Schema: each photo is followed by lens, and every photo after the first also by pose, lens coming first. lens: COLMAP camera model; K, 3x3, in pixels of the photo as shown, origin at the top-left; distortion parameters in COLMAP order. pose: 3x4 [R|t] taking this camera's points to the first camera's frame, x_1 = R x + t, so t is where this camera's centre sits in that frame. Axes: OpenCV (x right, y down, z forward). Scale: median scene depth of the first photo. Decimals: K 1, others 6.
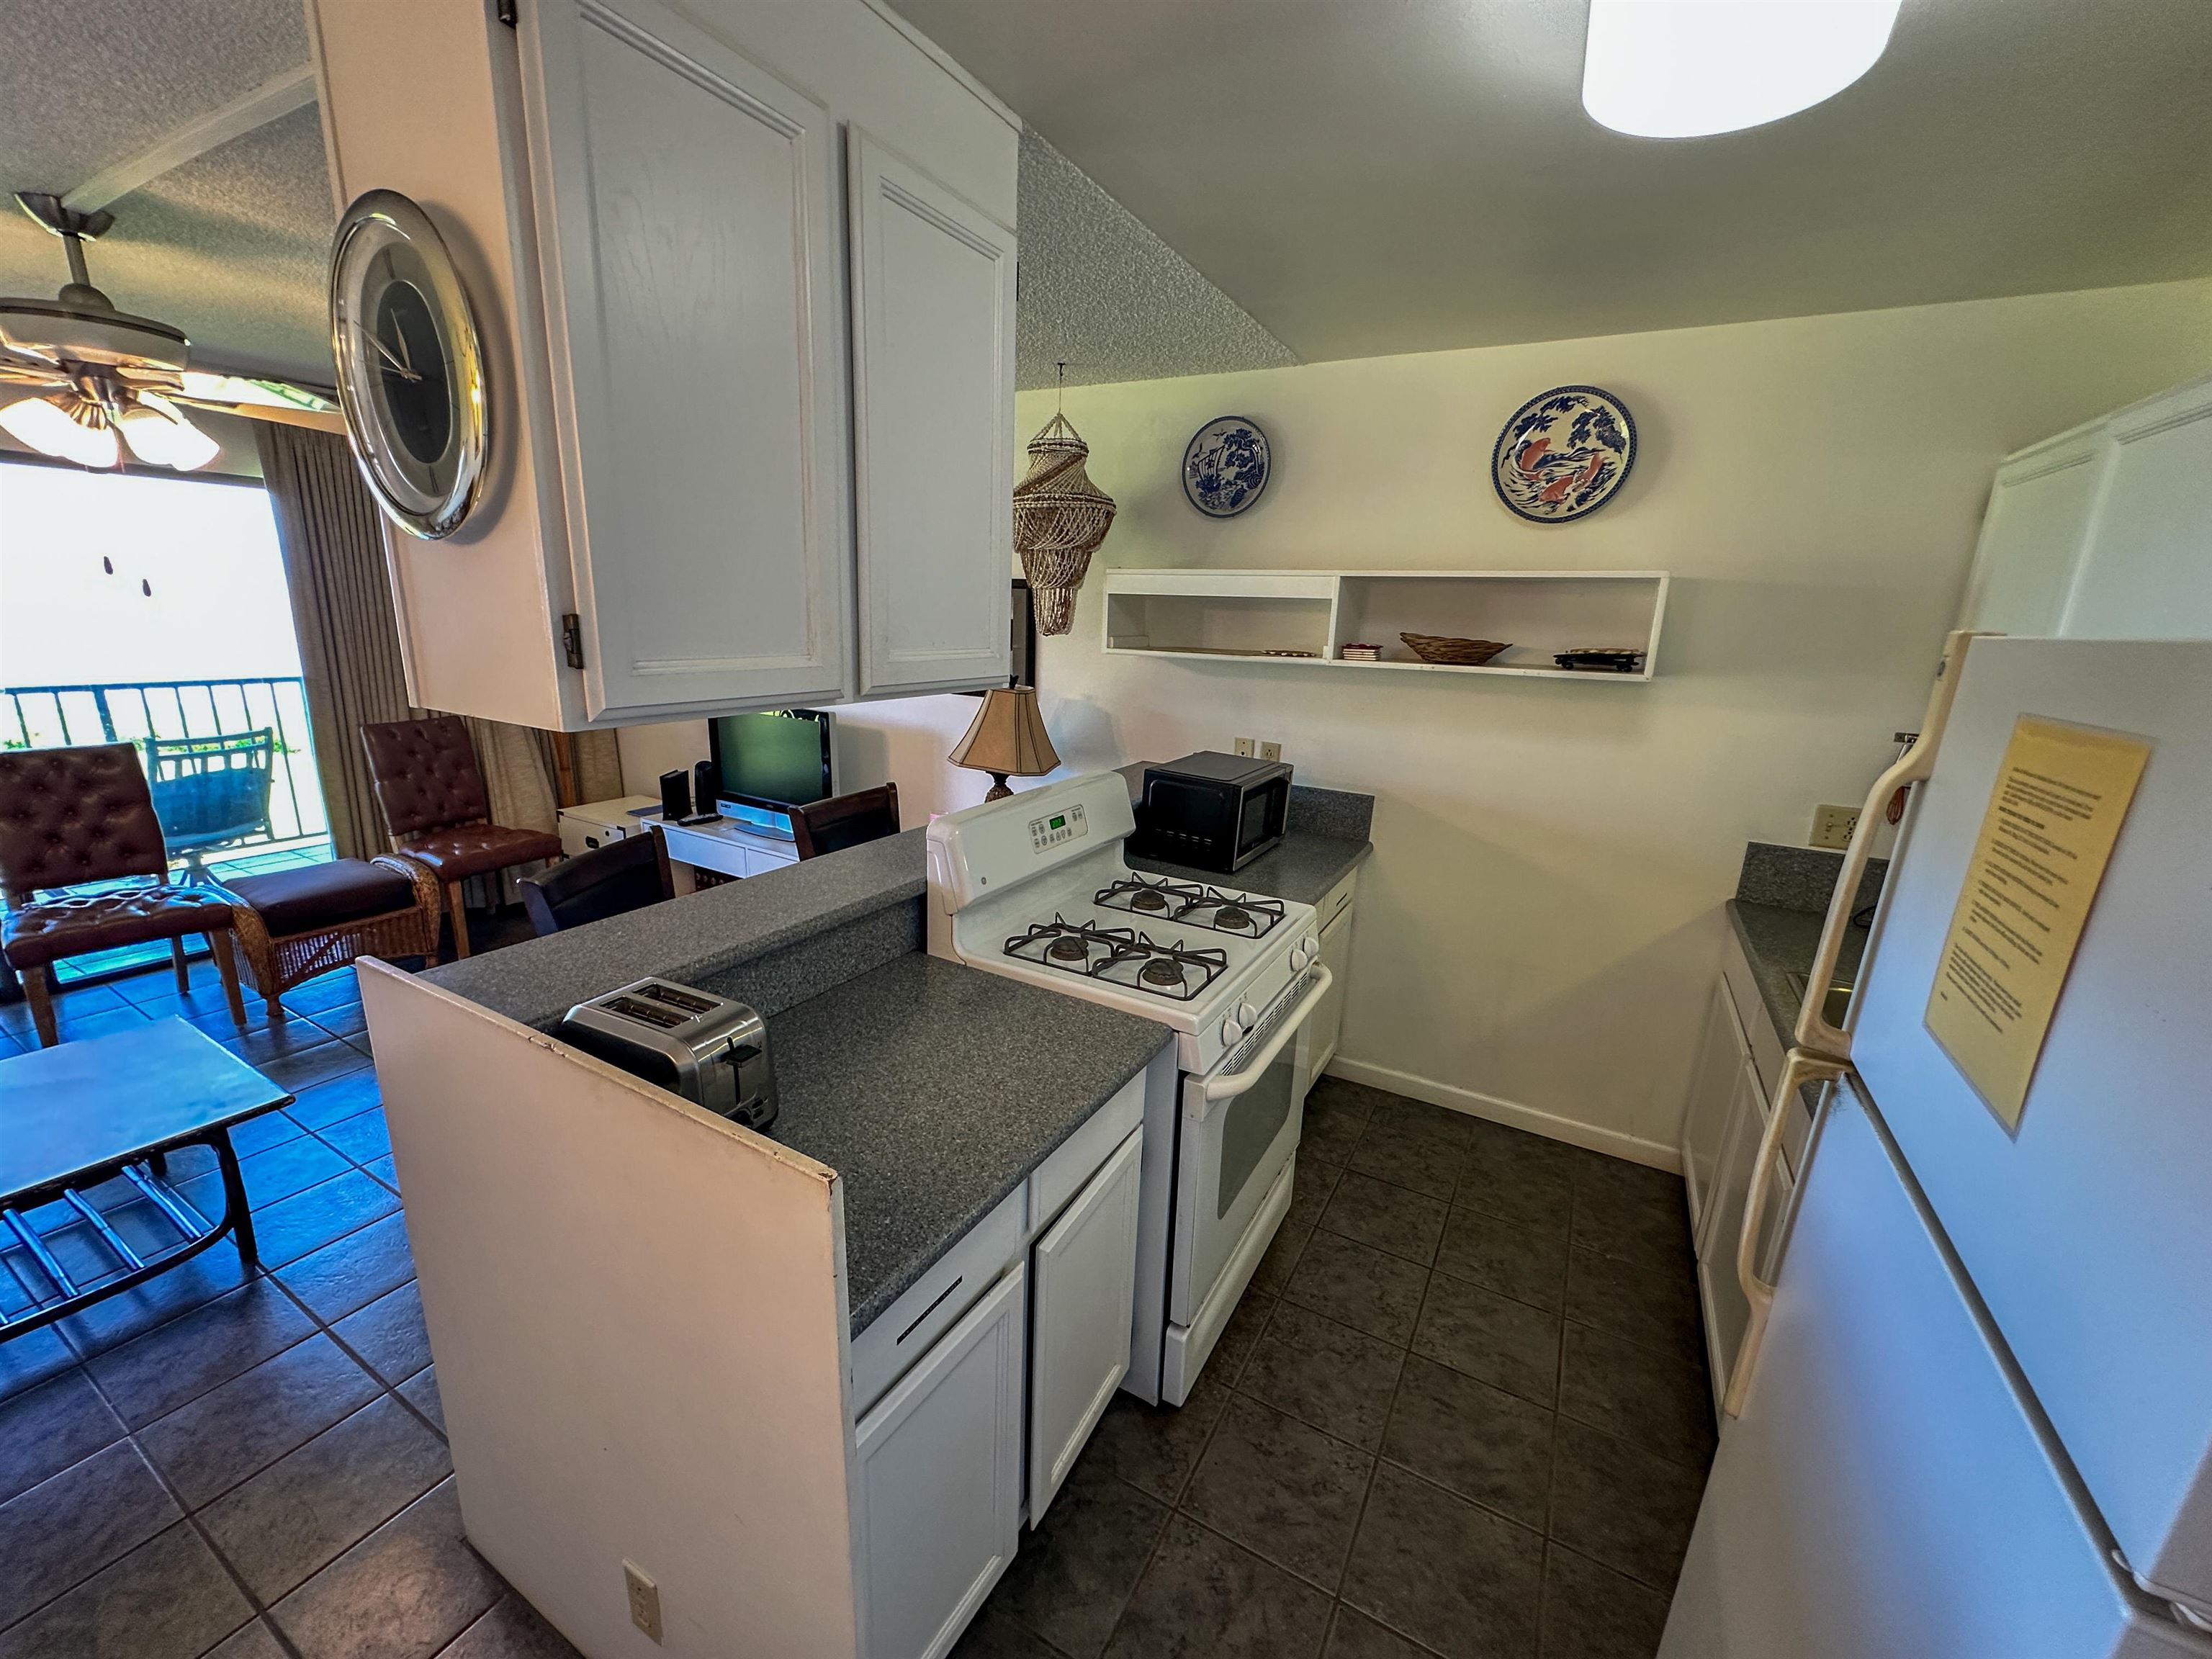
lens RADIAL K [[884.9, 0, 1106.0], [0, 884.9, 829.5], [0, 0, 1]] dist [-0.000926, -0.000039]
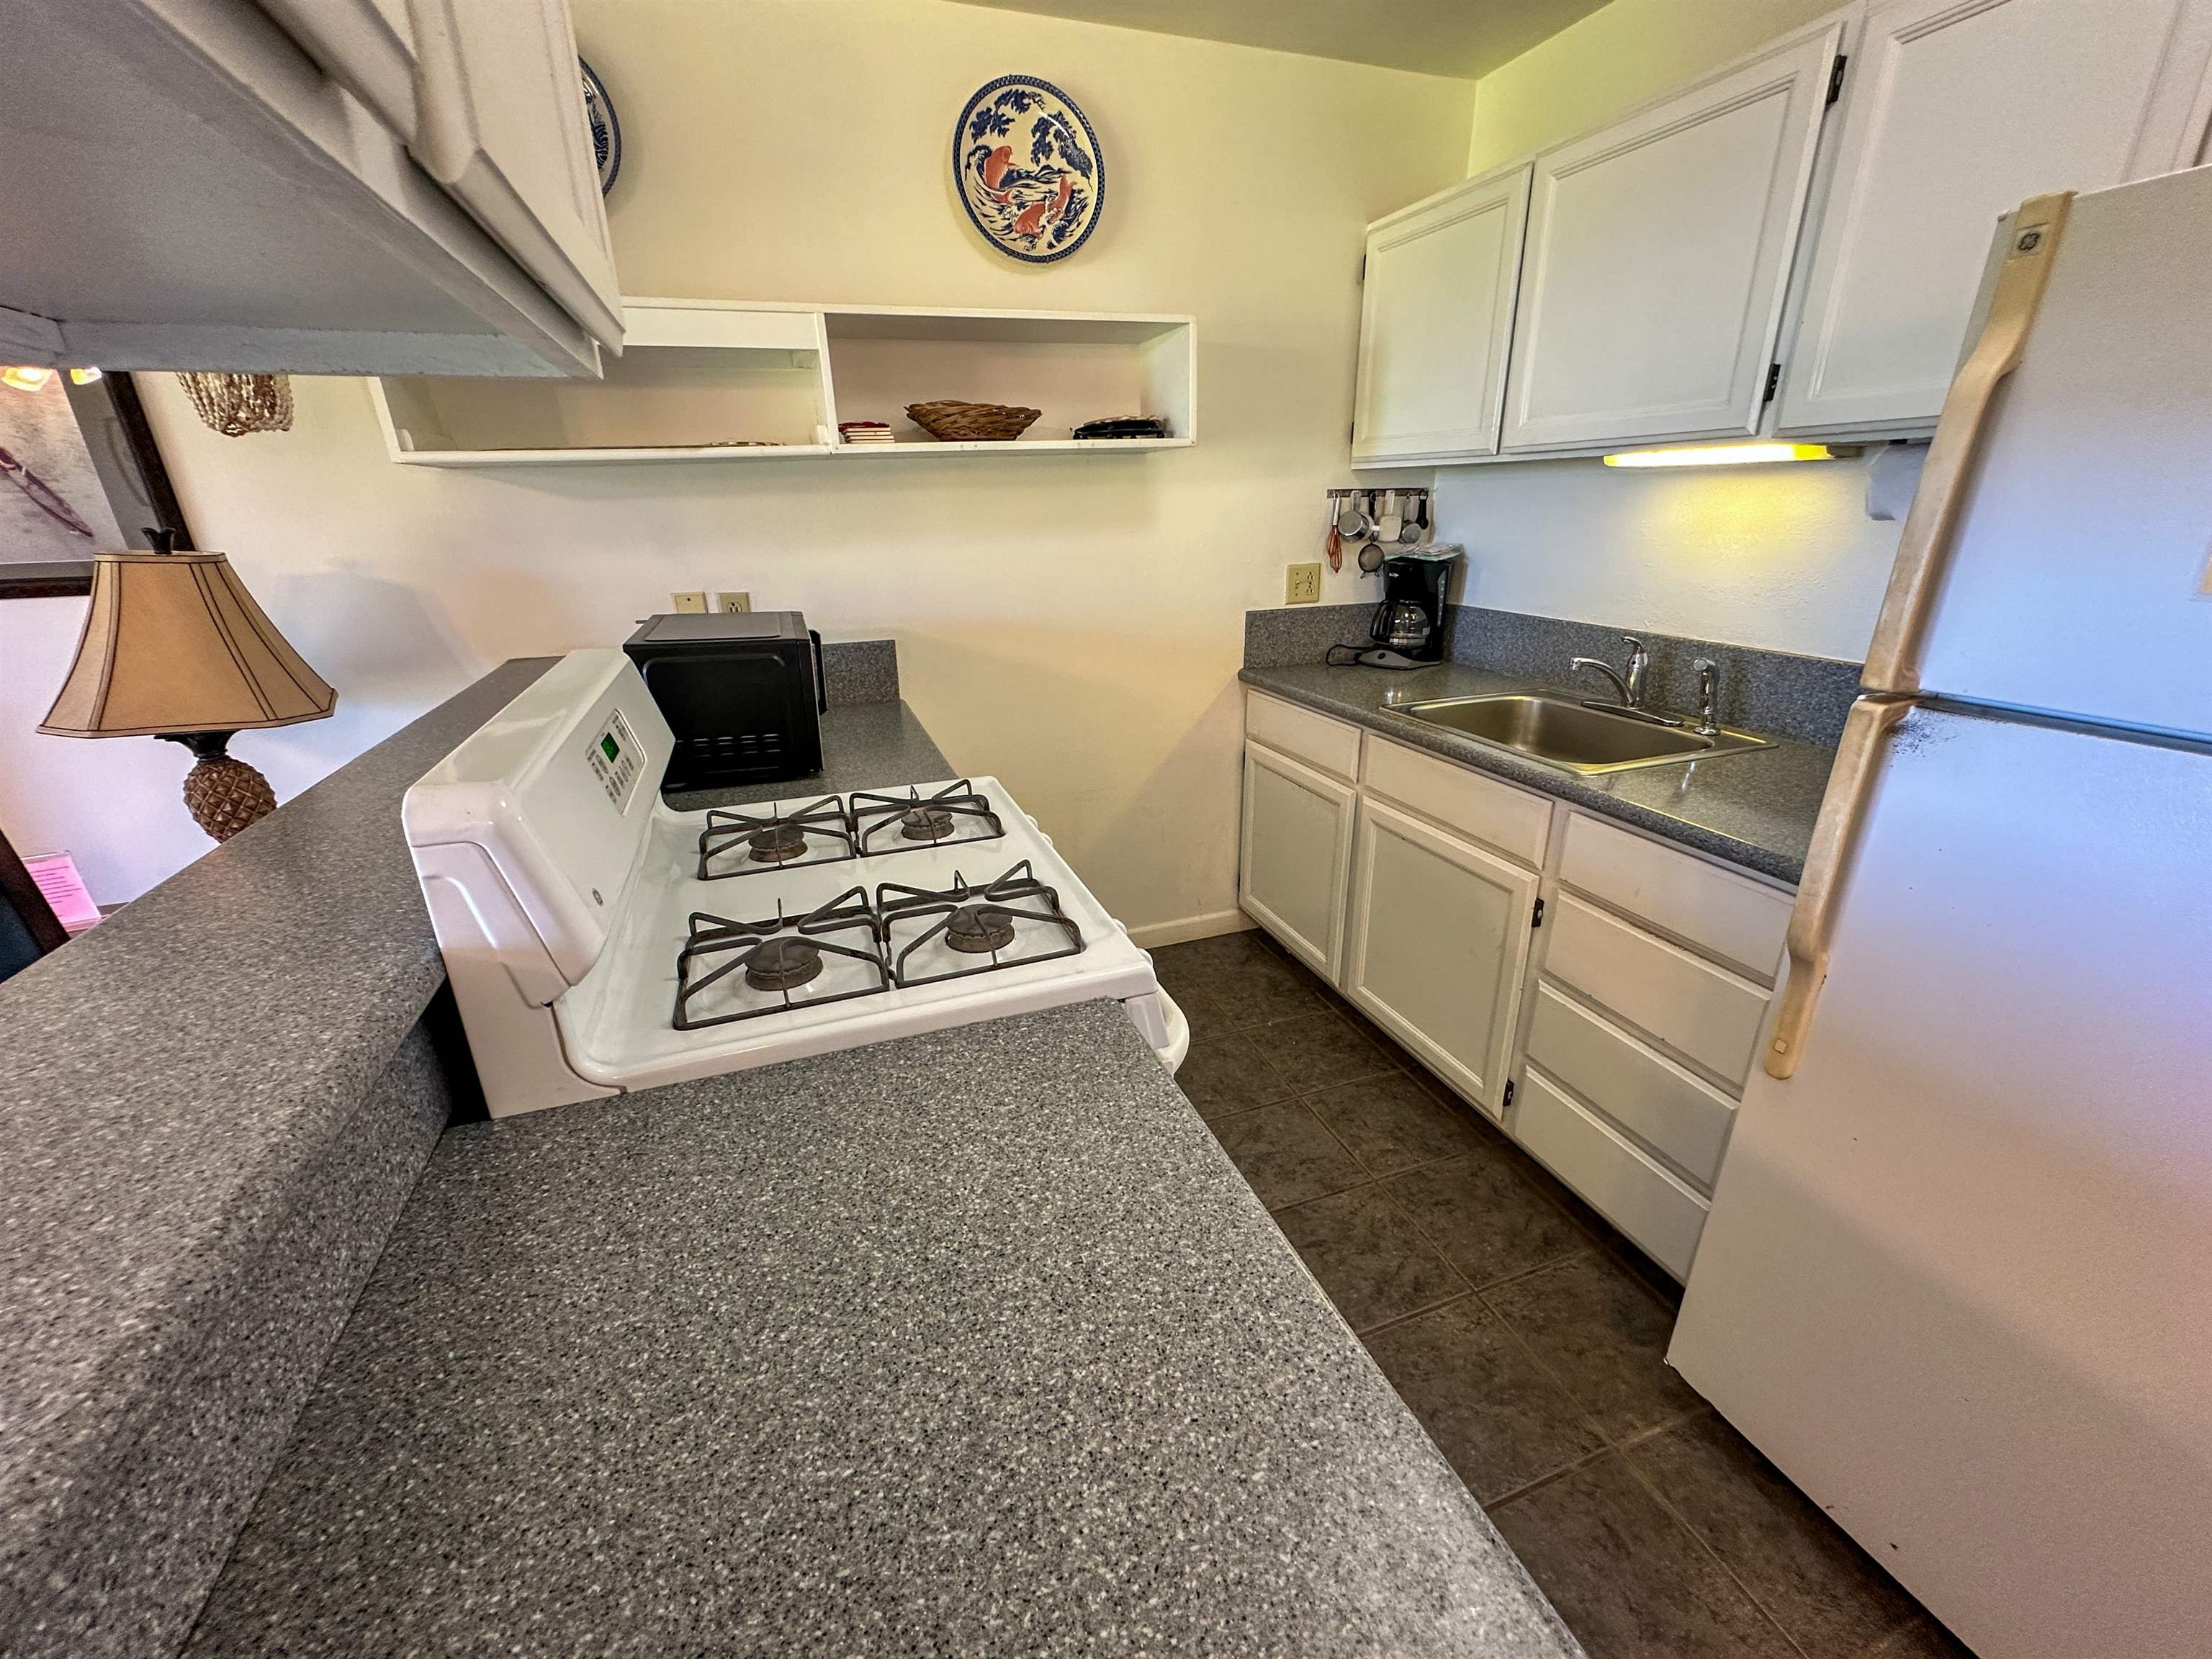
lens RADIAL K [[884.9, 0, 1106.0], [0, 884.9, 829.5], [0, 0, 1]] dist [-0.000926, -0.000039]
pose [[0.652214, -0.315378, 0.689314, -0.197488], [0.229688, 0.948815, 0.216780, -0.006668], [-0.722399, 0.016941, 0.691269, 0.397561]]
